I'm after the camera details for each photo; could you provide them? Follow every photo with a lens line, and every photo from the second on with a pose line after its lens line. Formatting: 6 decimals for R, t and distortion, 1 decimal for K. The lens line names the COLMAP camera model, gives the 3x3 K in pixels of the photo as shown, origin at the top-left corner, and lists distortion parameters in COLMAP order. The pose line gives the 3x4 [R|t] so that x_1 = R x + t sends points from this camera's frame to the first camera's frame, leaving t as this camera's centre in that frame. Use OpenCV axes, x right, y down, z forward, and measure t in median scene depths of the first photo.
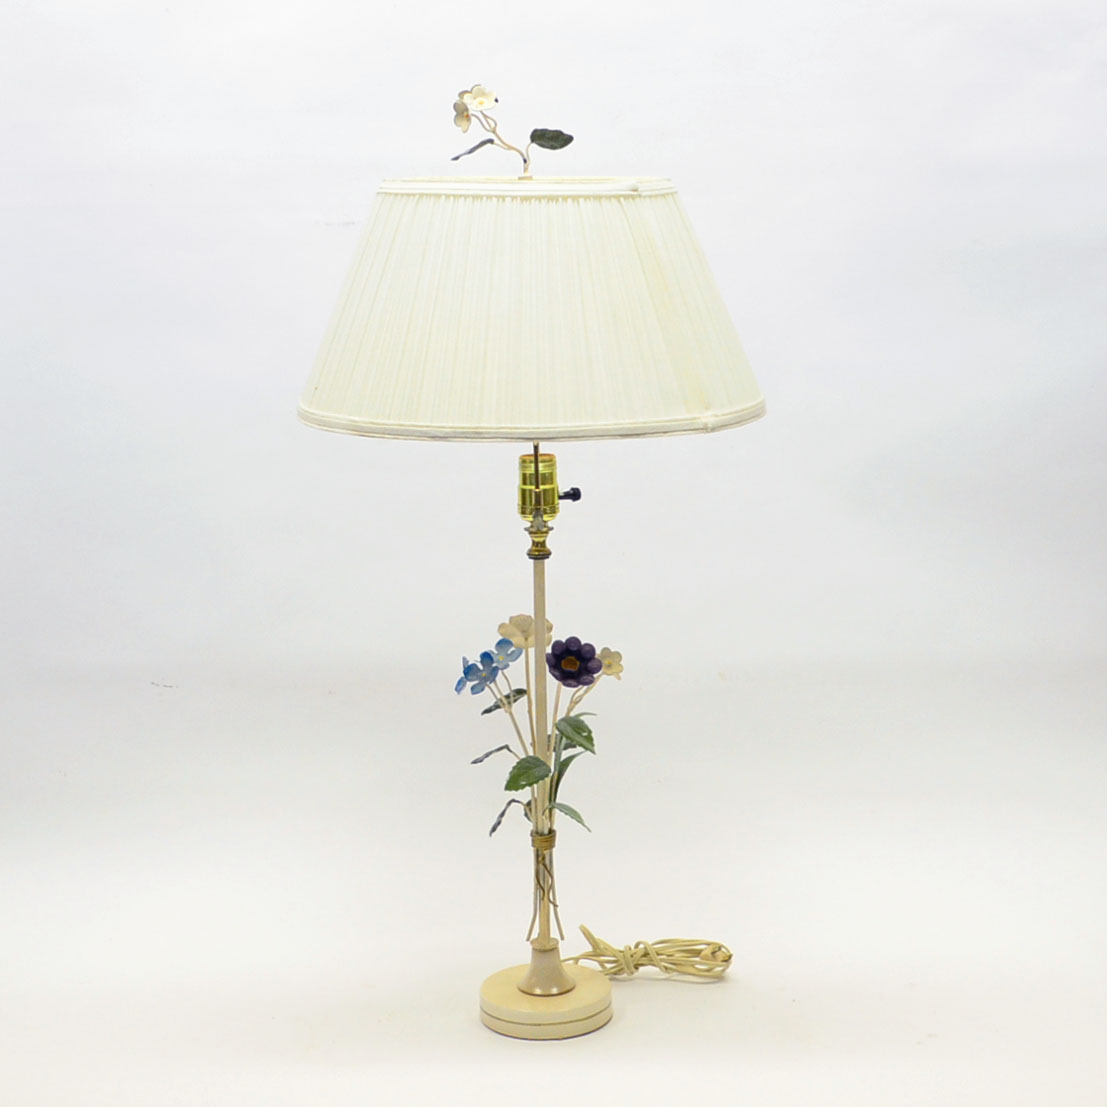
lens RADIAL K [[2079.6, 0, 553.5], [0, 2079.6, 553.5], [0, 0, 1]] dist [-0.061463, -0.118779]
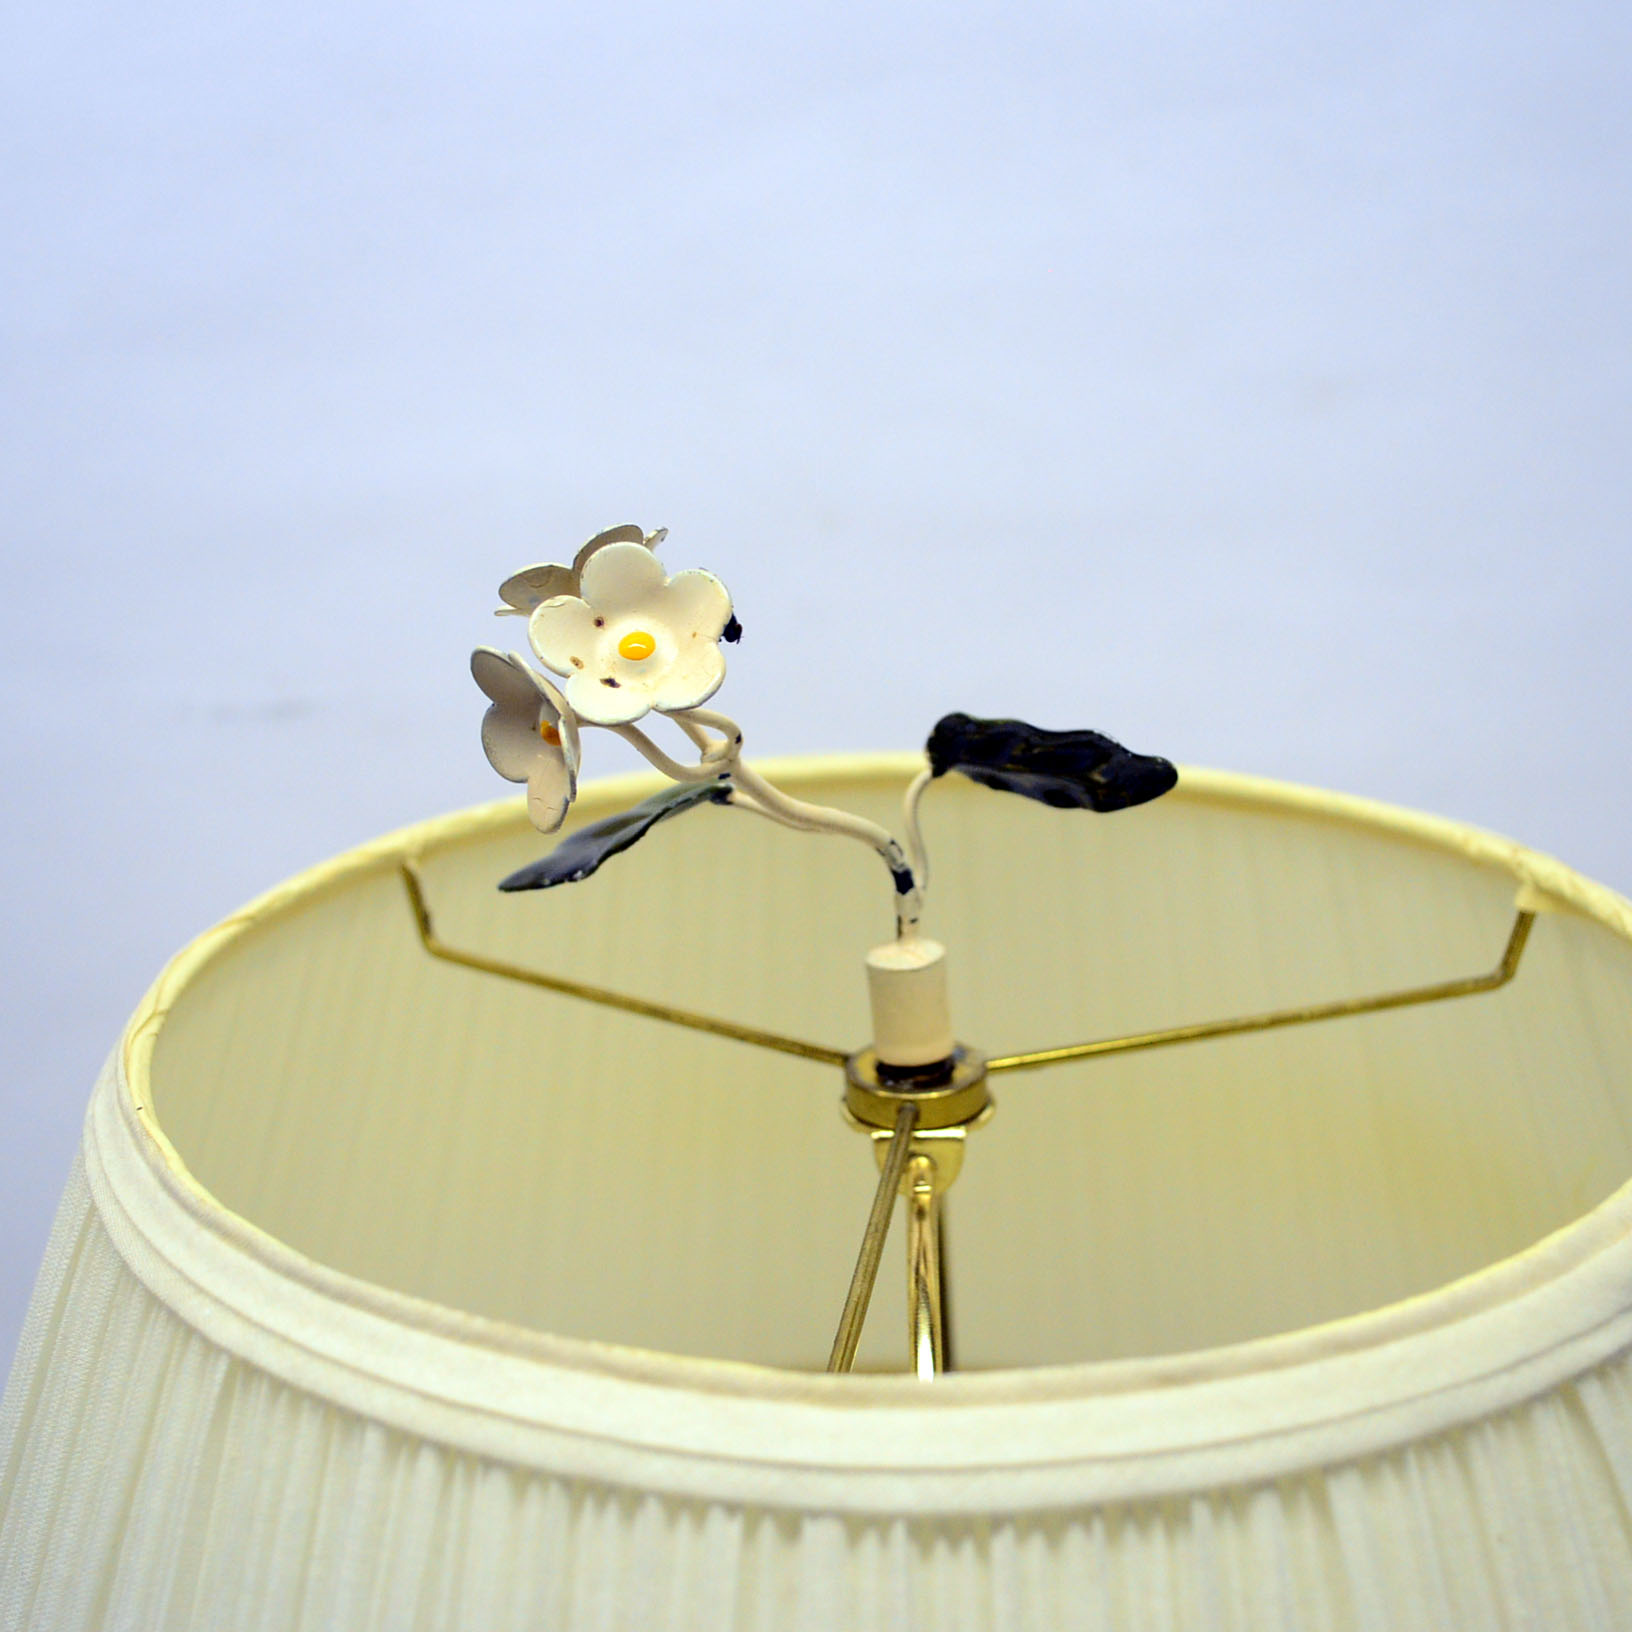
lens RADIAL K [[2138.5, 0, 816.0], [0, 2138.5, 816.0], [0, 0, 1]] dist [-0.000537, 0.021252]
pose [[0.999609, -0.017560, -0.021753, -0.017185], [0.020666, 0.988168, 0.151976, -0.223383], [0.018827, -0.152366, 0.988145, 0.810694]]
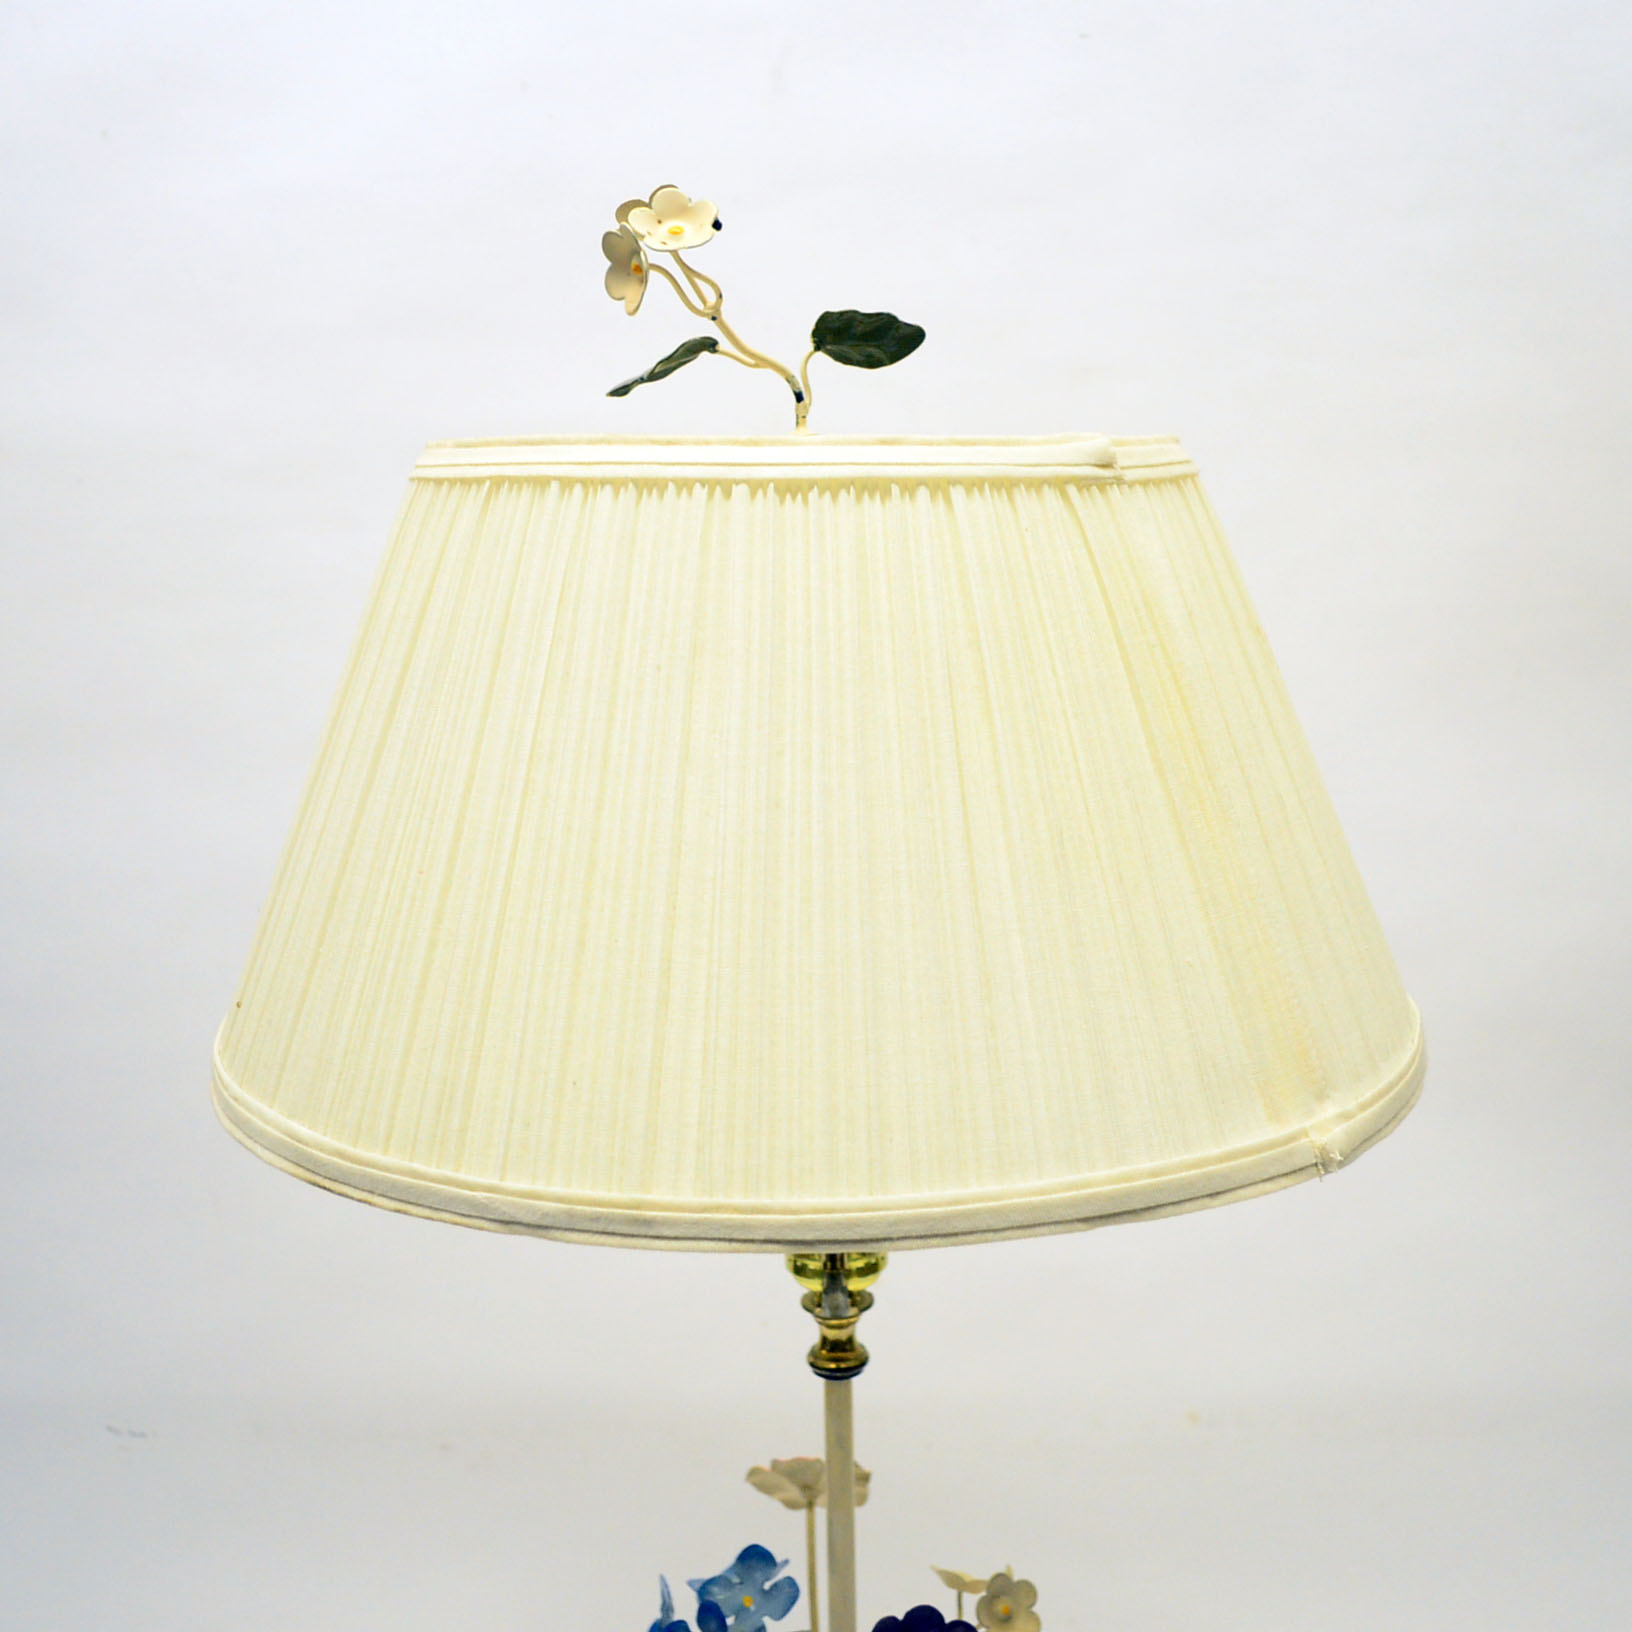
lens RADIAL K [[1838.3, 0, 816.0], [0, 1838.3, 816.0], [0, 0, 1]] dist [-0.026178, -0.025526]
pose [[0.999666, -0.001836, -0.025783, -0.001840], [0.001626, 0.999965, -0.008184, -0.107949], [0.025797, 0.008139, 0.999634, 0.657042]]
